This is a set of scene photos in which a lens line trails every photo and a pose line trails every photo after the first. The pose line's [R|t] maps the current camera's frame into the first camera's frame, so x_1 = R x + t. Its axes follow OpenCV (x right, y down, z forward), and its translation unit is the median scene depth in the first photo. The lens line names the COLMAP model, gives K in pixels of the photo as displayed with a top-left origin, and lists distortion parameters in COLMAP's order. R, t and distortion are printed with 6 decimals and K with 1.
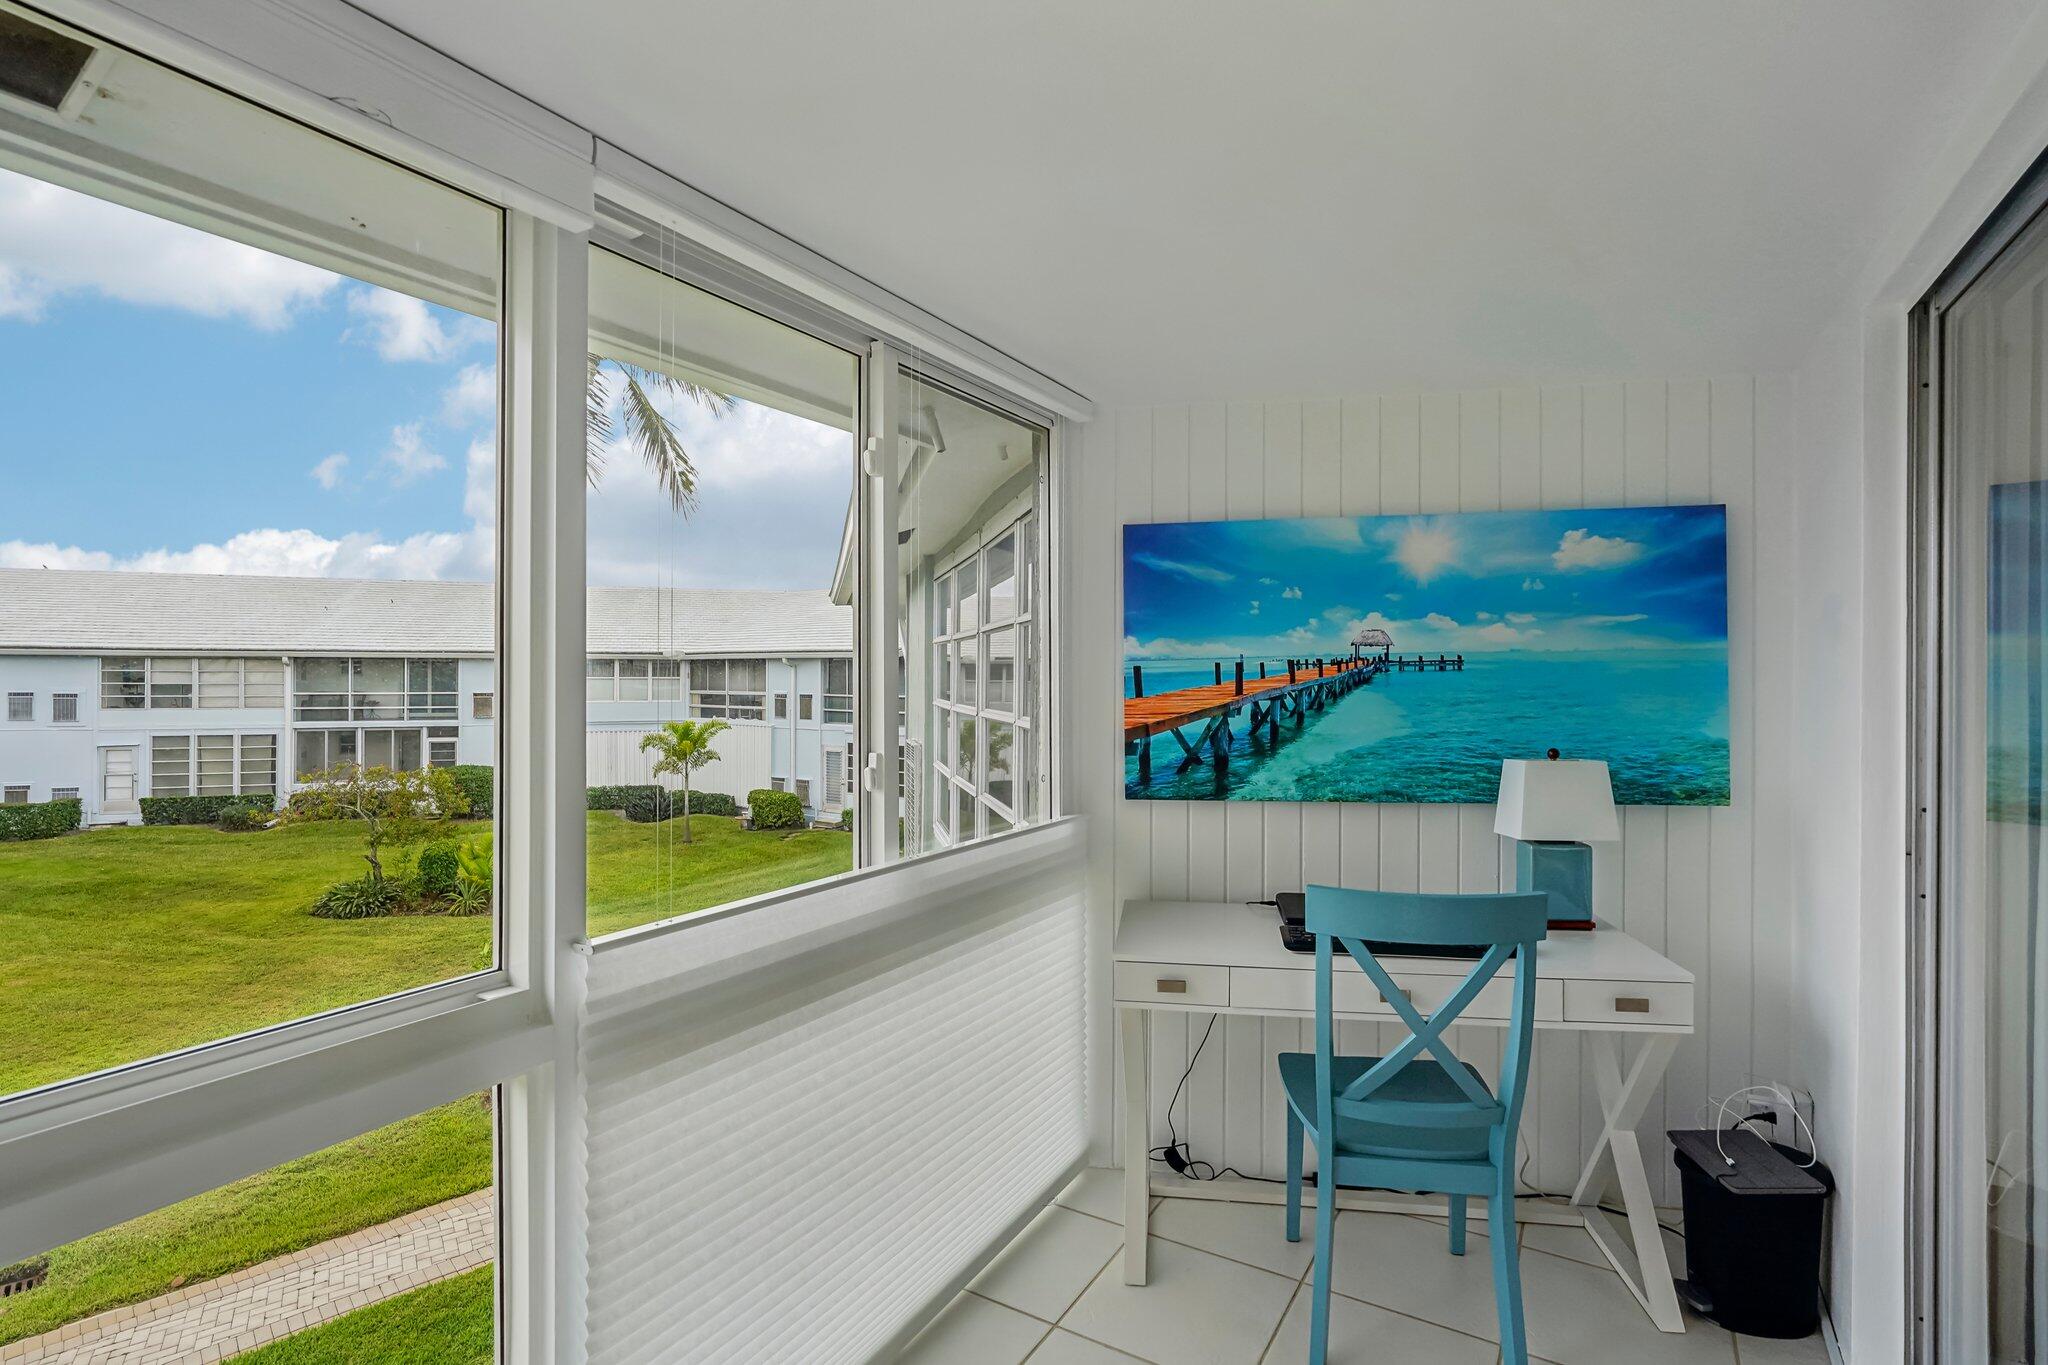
lens RADIAL K [[945.2, 0, 1037.8], [0, 945.2, 673.8], [0, 0, 1]] dist [-0.000832, 0.002282]
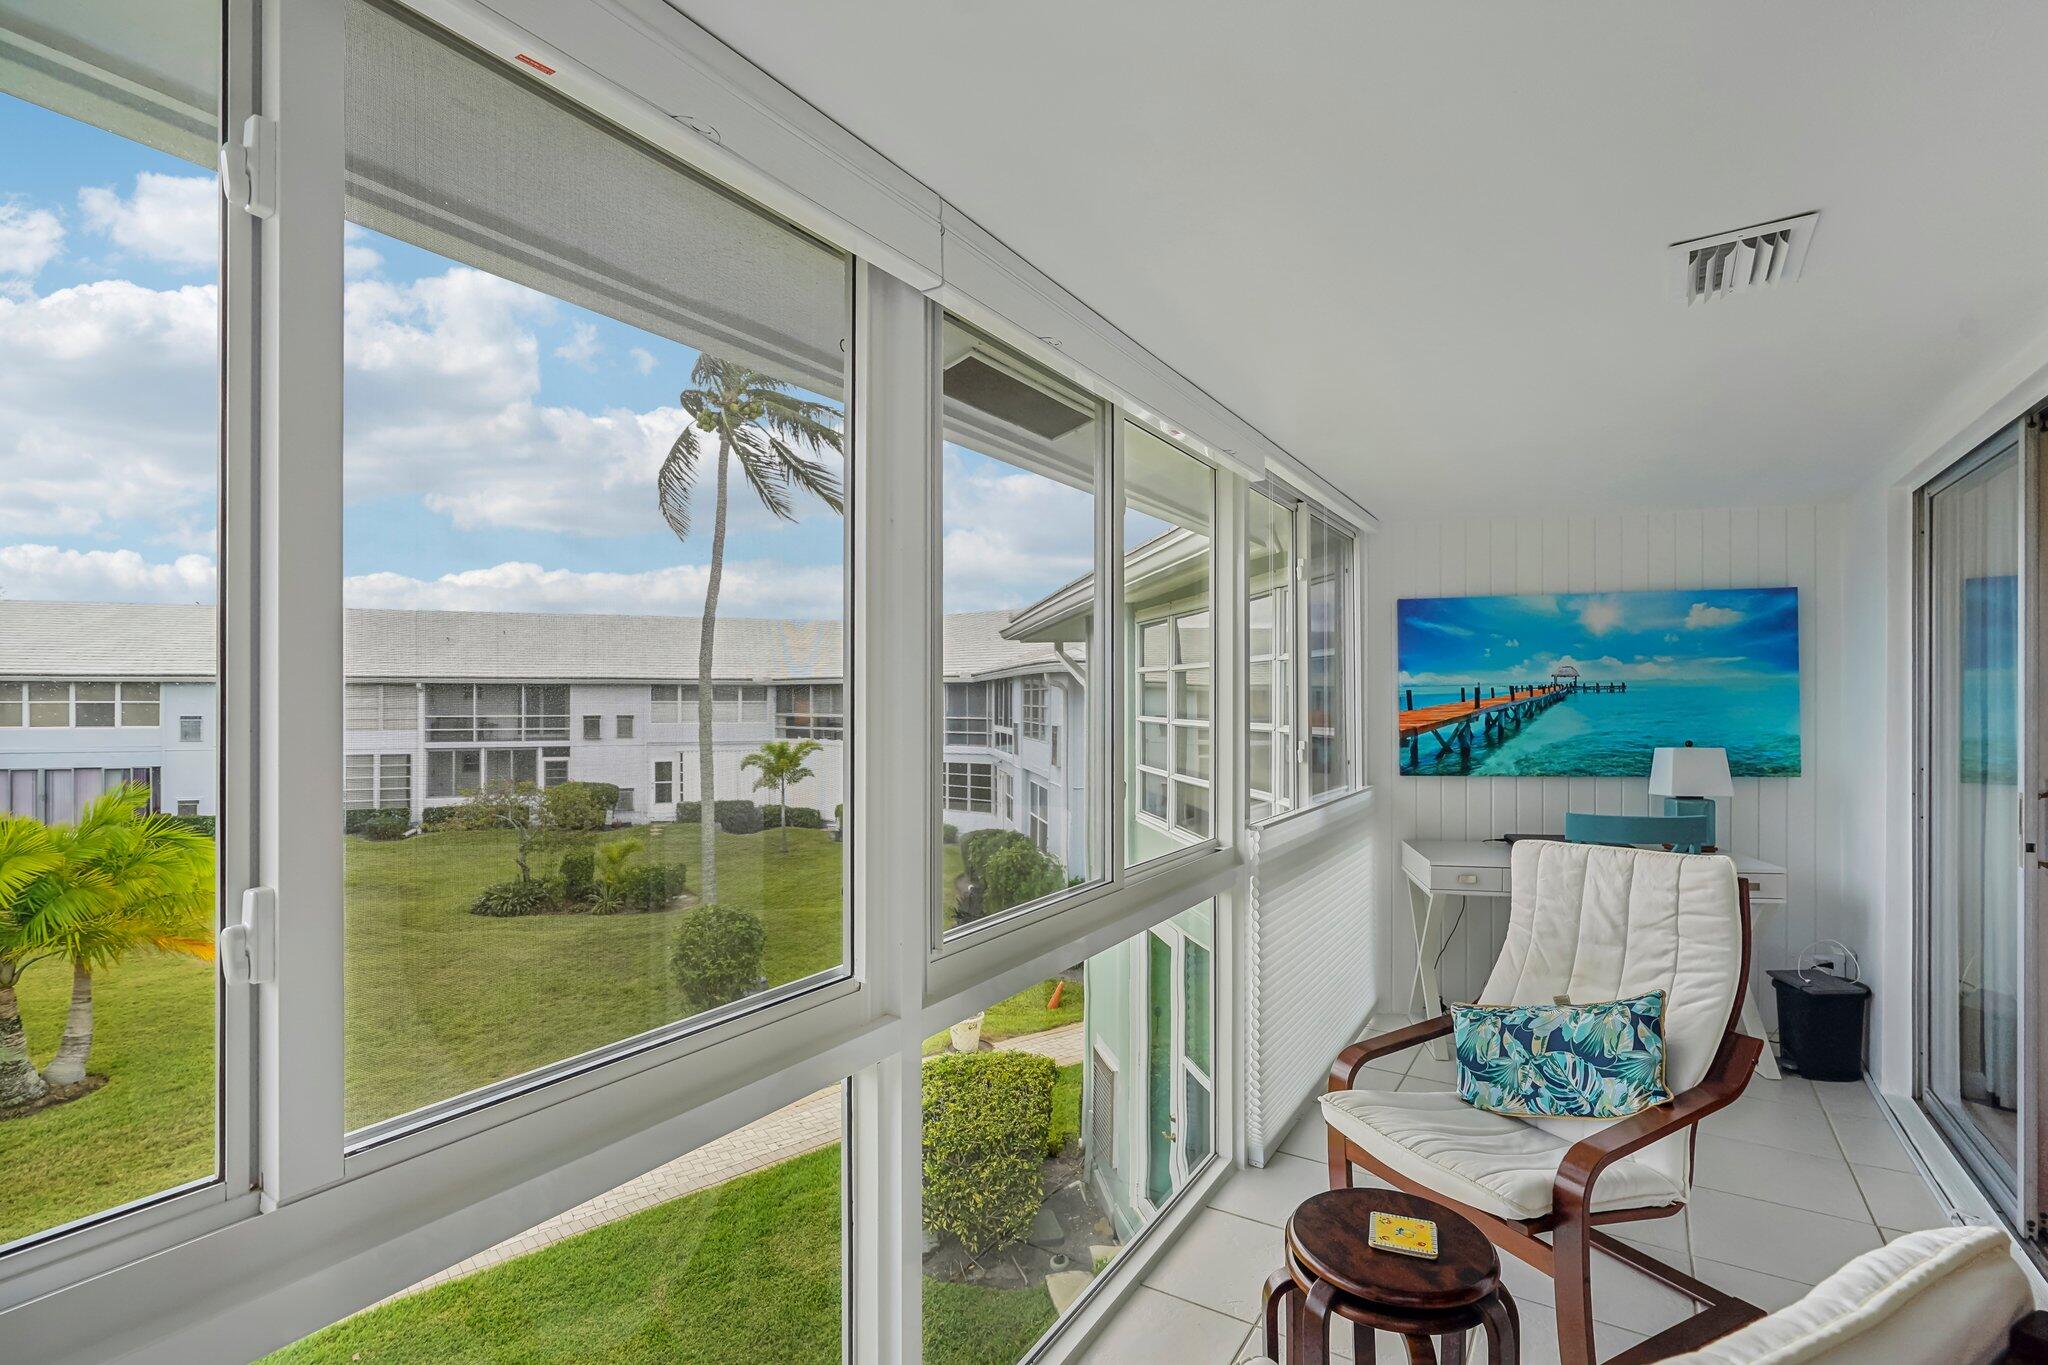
lens RADIAL K [[945.2, 0, 1012.5], [0, 945.2, 696.6], [0, 0, 1]] dist [-0.000832, 0.002282]
pose [[0.999691, -0.002353, -0.024742, -0.511076], [0.002317, 0.999996, -0.001477, 0.003189], [0.024746, 0.001420, 0.999693, -0.575036]]
